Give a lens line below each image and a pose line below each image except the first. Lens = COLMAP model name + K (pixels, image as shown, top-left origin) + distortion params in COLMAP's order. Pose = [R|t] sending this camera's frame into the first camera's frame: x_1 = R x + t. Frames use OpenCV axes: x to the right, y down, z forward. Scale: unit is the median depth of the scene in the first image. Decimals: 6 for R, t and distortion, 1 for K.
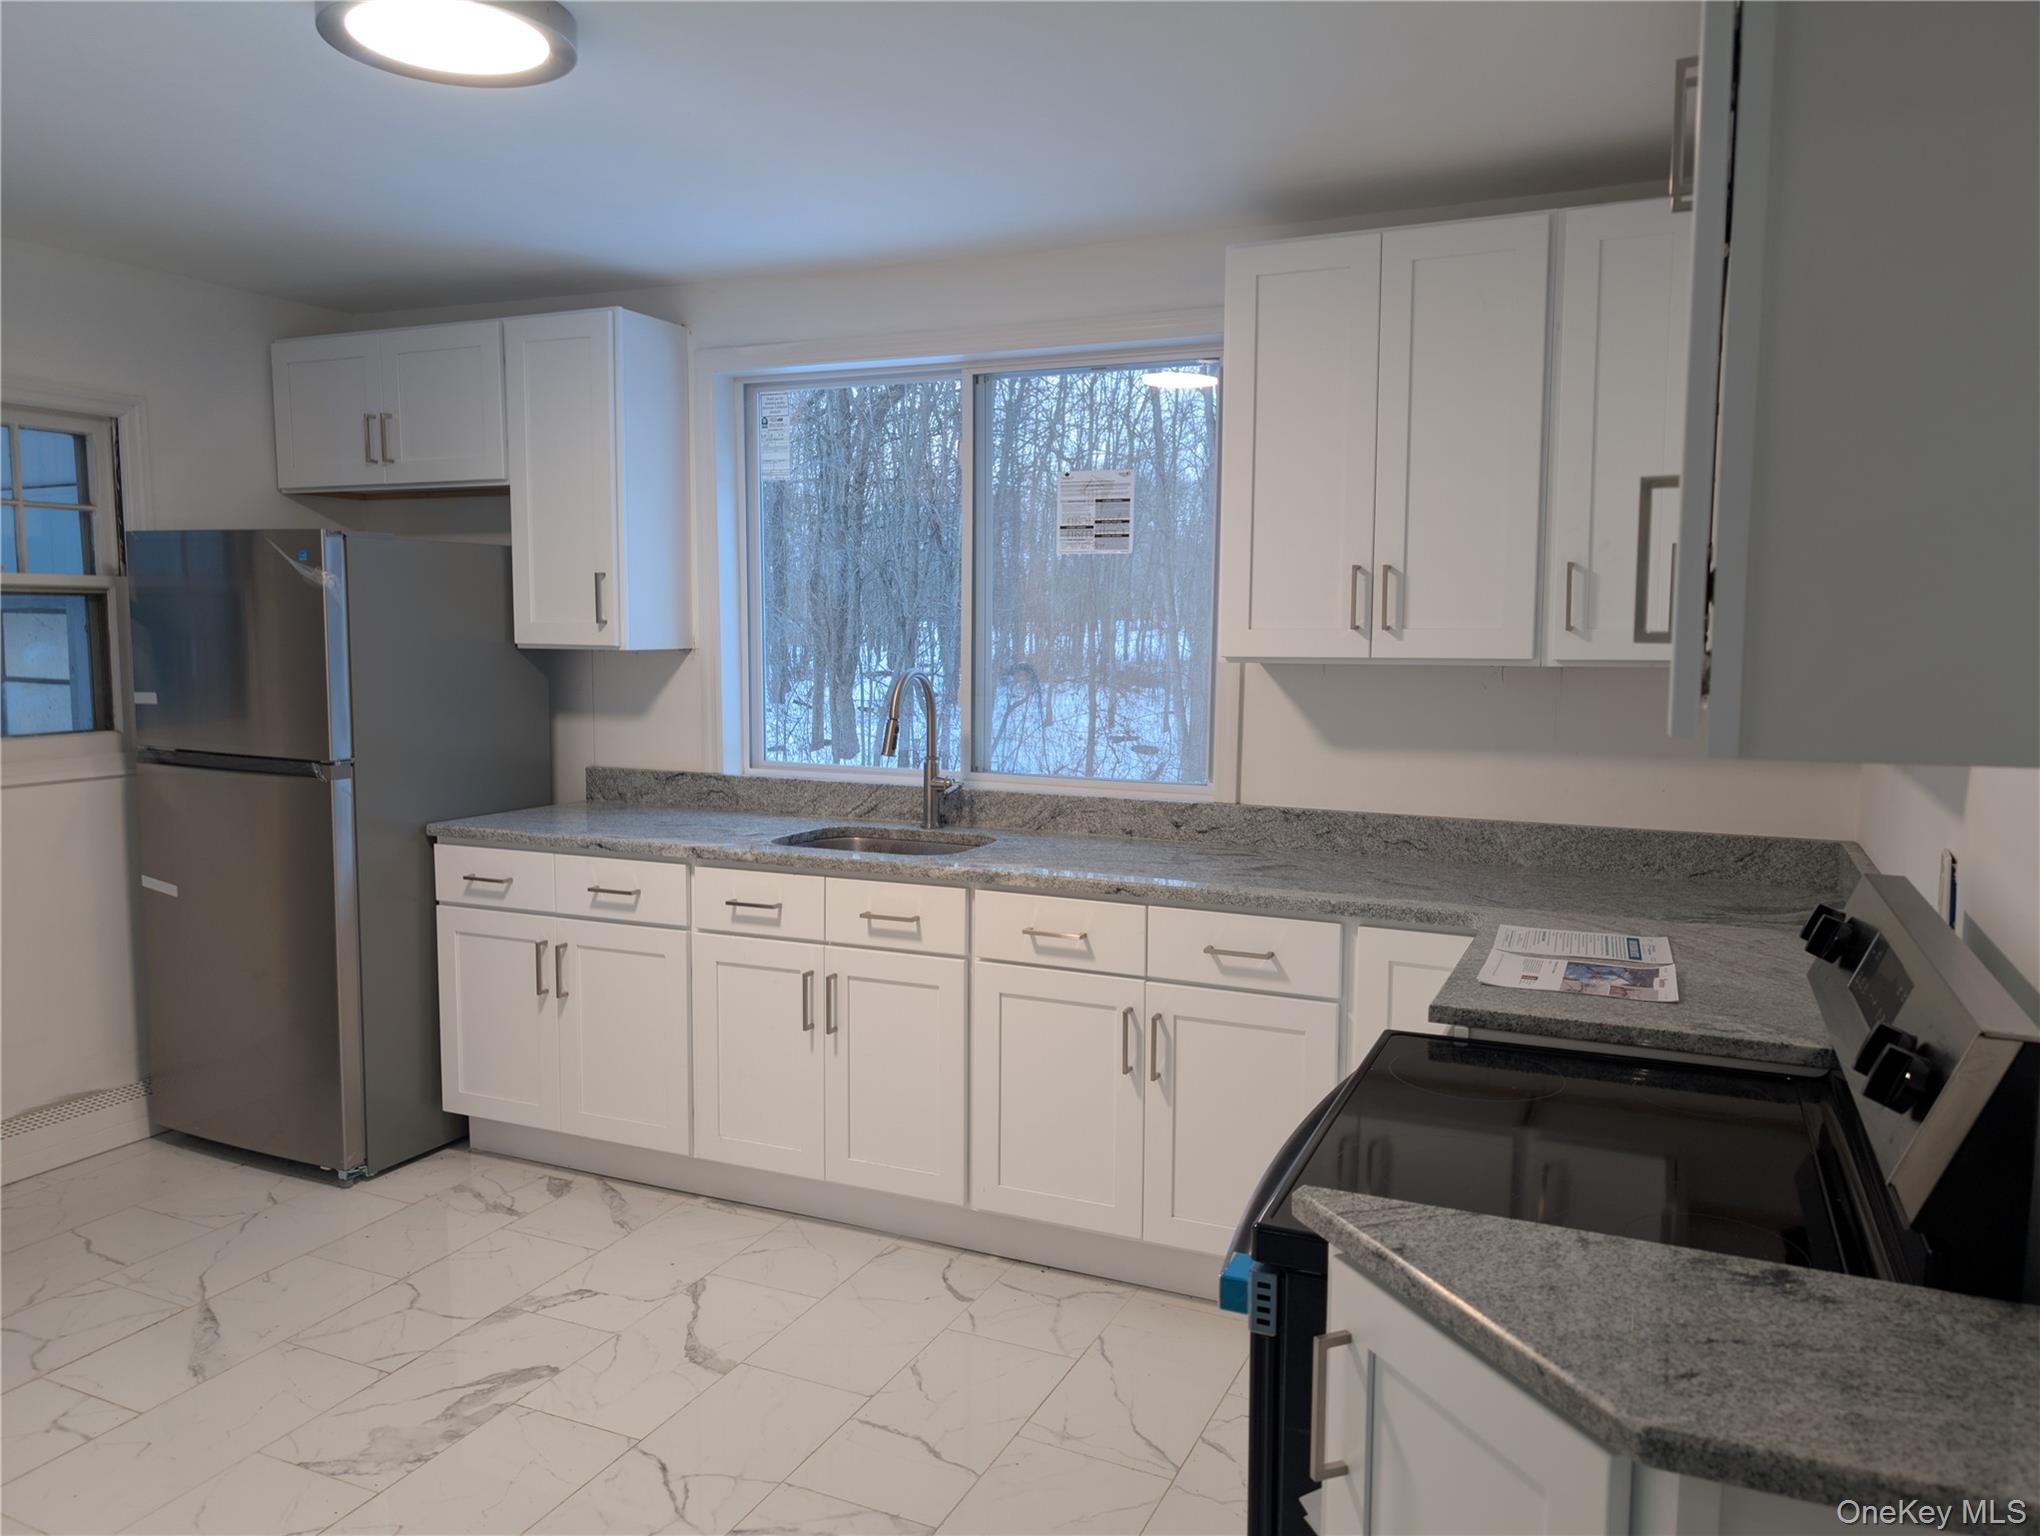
lens RADIAL K [[1459.3, 0, 1013.6], [0, 1459.3, 768.2], [0, 0, 1]] dist [0.028661, -0.019900]
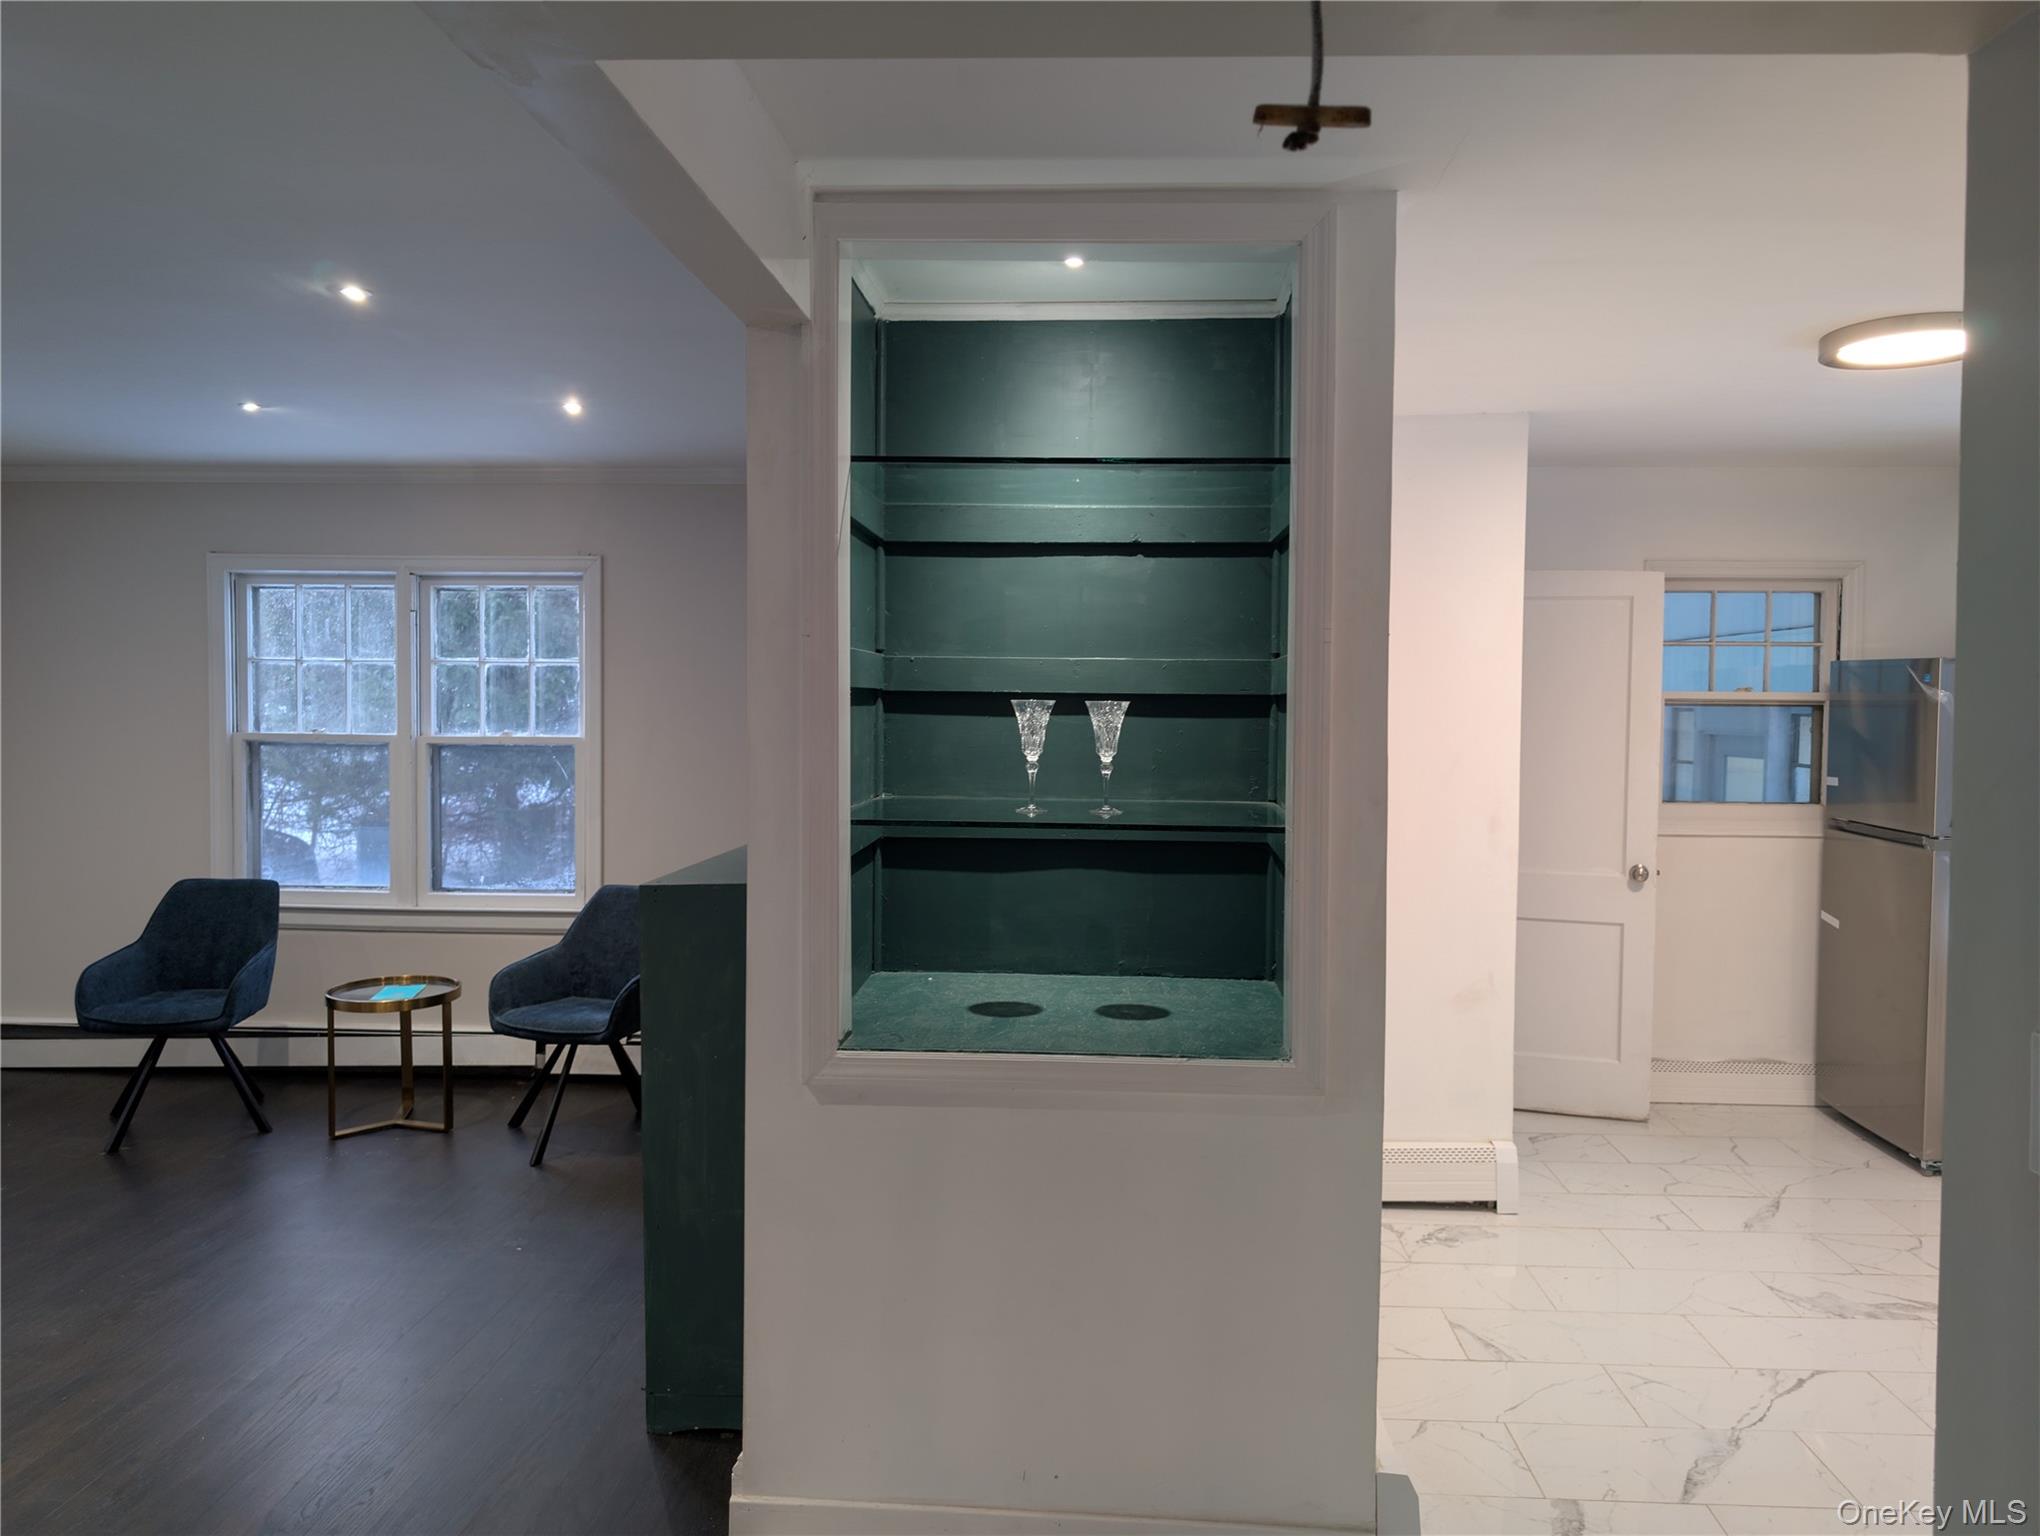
lens RADIAL K [[1454.5, 0, 1033.0], [0, 1454.5, 765.6], [0, 0, 1]] dist [0.070060, -0.085346]
pose [[0.372264, 0.040666, -0.927235, 0.430978], [-0.100829, 0.994899, 0.003153, 0.009258], [0.922634, 0.092319, 0.374466, -0.217959]]
